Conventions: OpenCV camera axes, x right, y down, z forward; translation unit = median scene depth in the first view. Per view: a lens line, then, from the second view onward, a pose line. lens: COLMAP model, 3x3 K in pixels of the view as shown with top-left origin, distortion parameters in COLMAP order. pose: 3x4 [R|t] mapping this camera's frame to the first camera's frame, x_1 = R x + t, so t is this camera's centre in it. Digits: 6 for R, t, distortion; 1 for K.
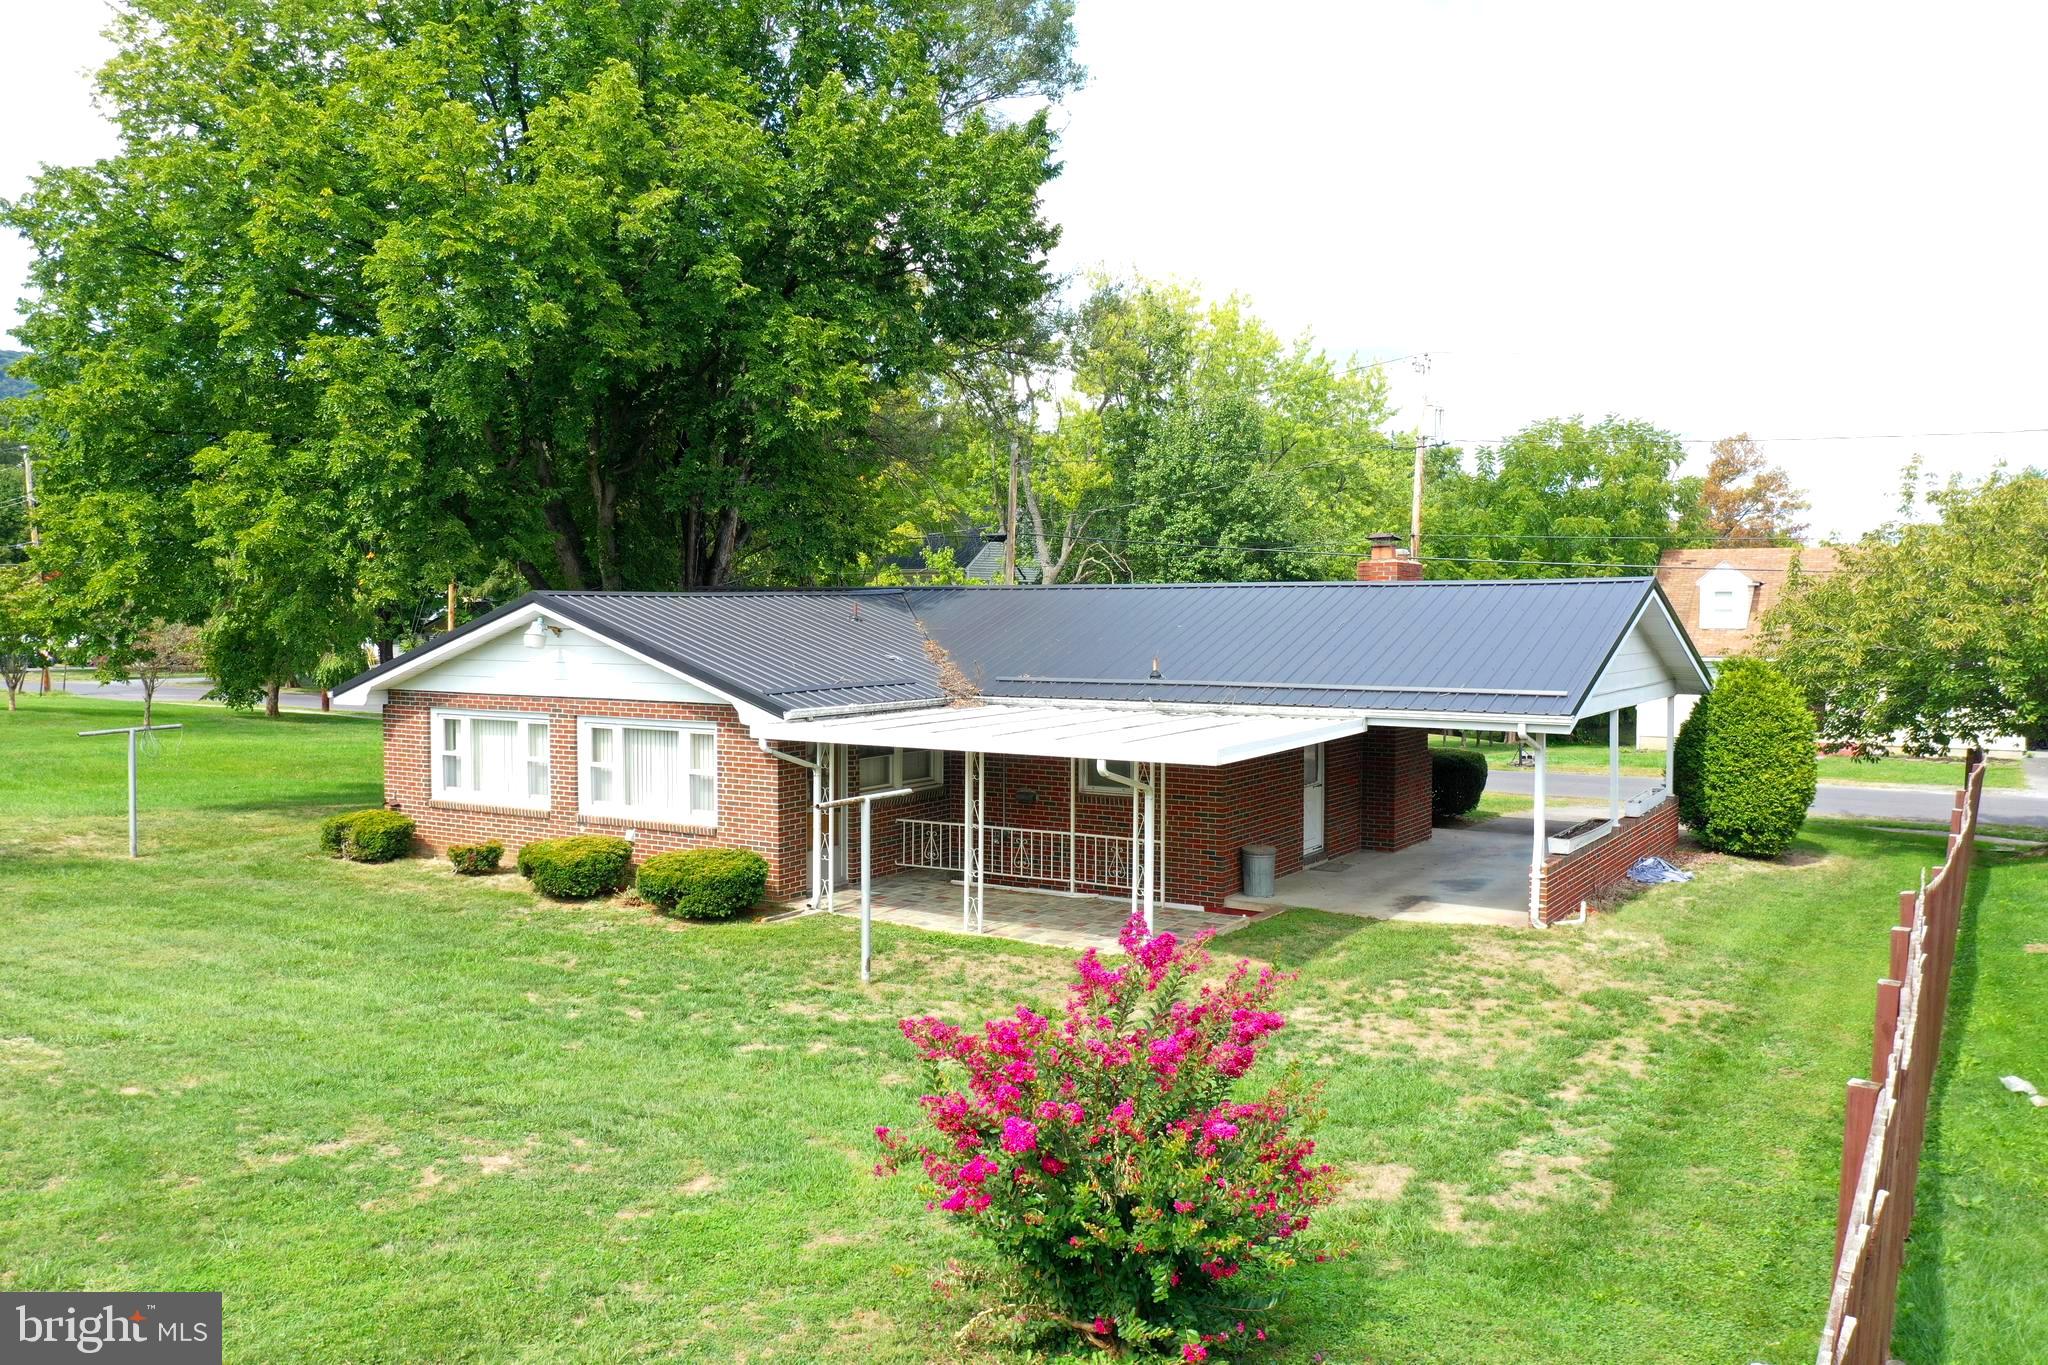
lens RADIAL K [[1615.3, 0, 1028.0], [0, 1615.3, 669.9], [0, 0, 1]] dist [-0.006283, 0.015783]
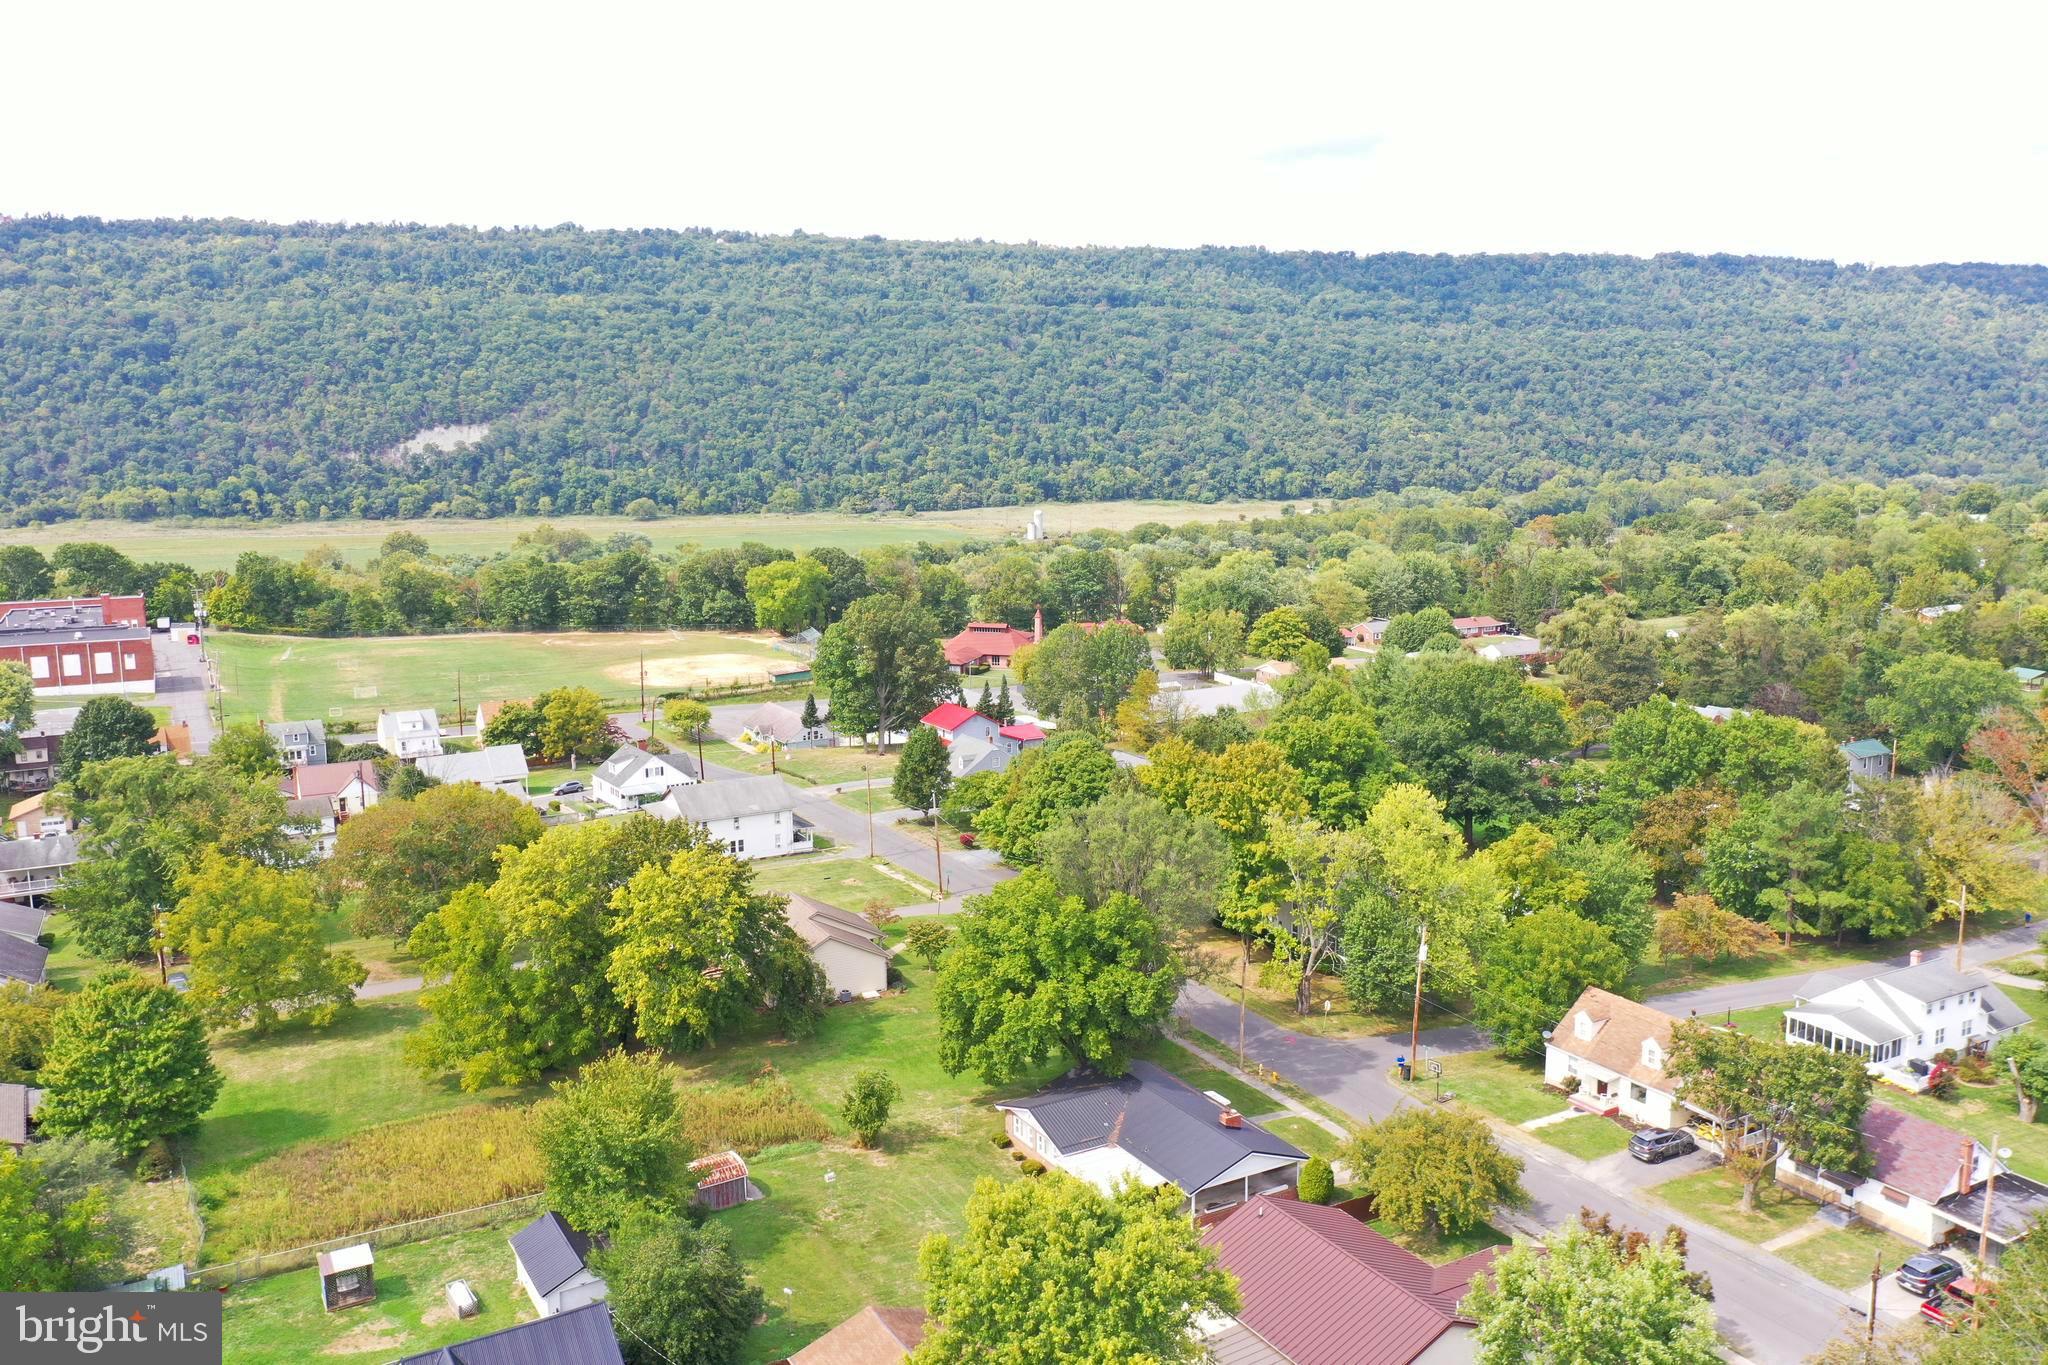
lens RADIAL K [[1615.3, 0, 1013.4], [0, 1615.3, 688.0], [0, 0, 1]] dist [-0.006283, 0.015783]
pose [[0.876742, 0.067657, -0.476178, 2.034430], [-0.005647, 0.991436, 0.130470, -2.095290], [0.480927, -0.111700, 0.869616, -3.348380]]
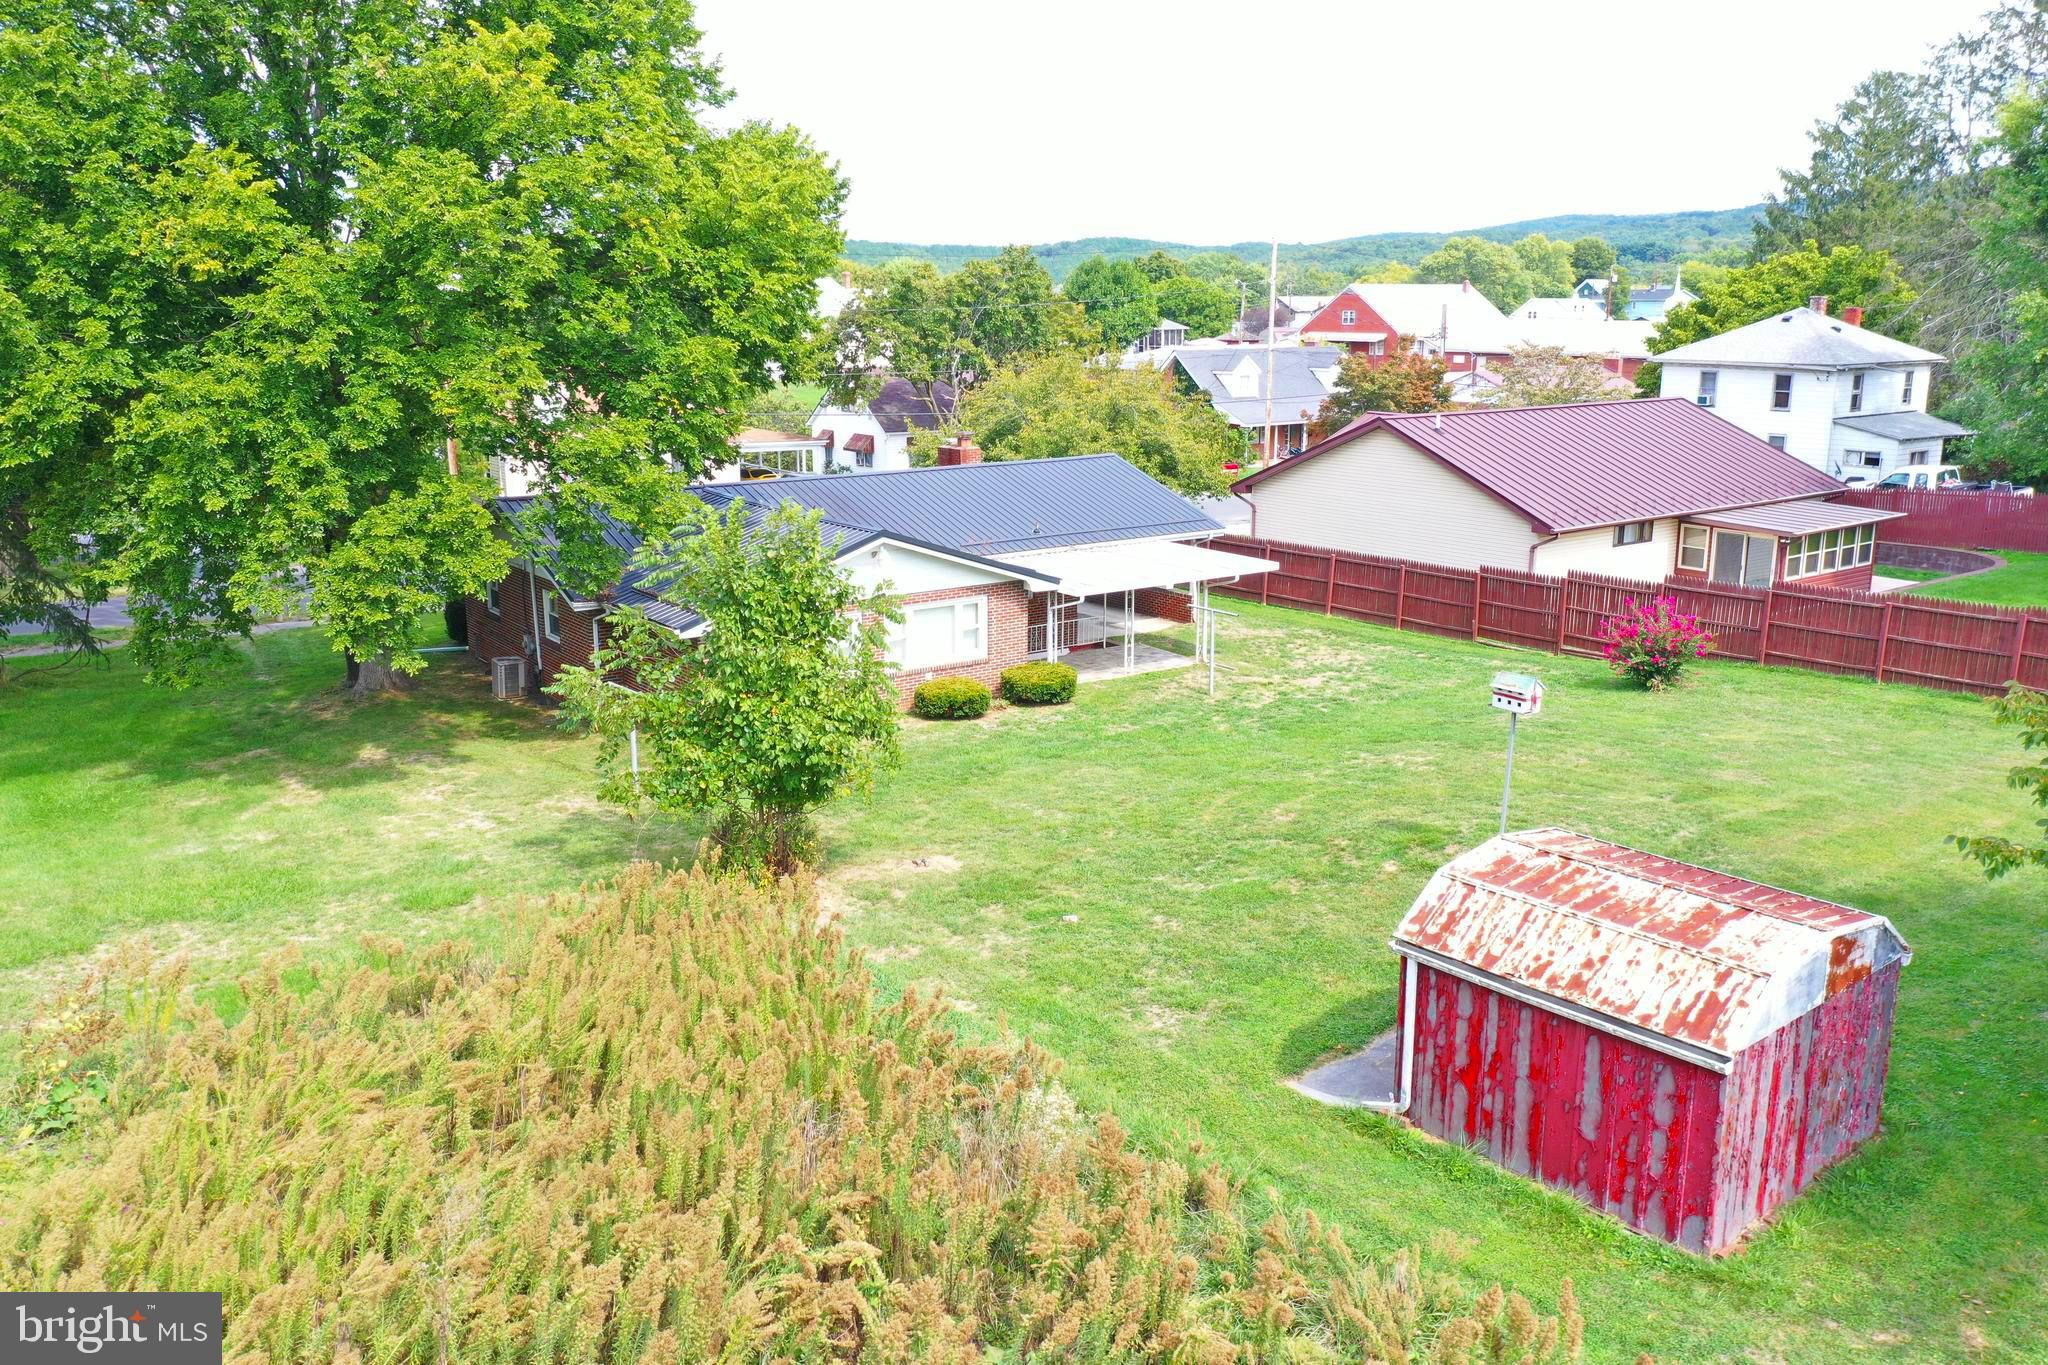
lens RADIAL K [[1615.3, 0, 1037.7], [0, 1615.3, 688.2], [0, 0, 1]] dist [-0.006283, 0.015783]
pose [[0.365514, -0.217639, 0.905004, -1.771875], [0.038535, 0.974985, 0.218905, -0.245631], [-0.930008, -0.045139, 0.364757, 0.358542]]
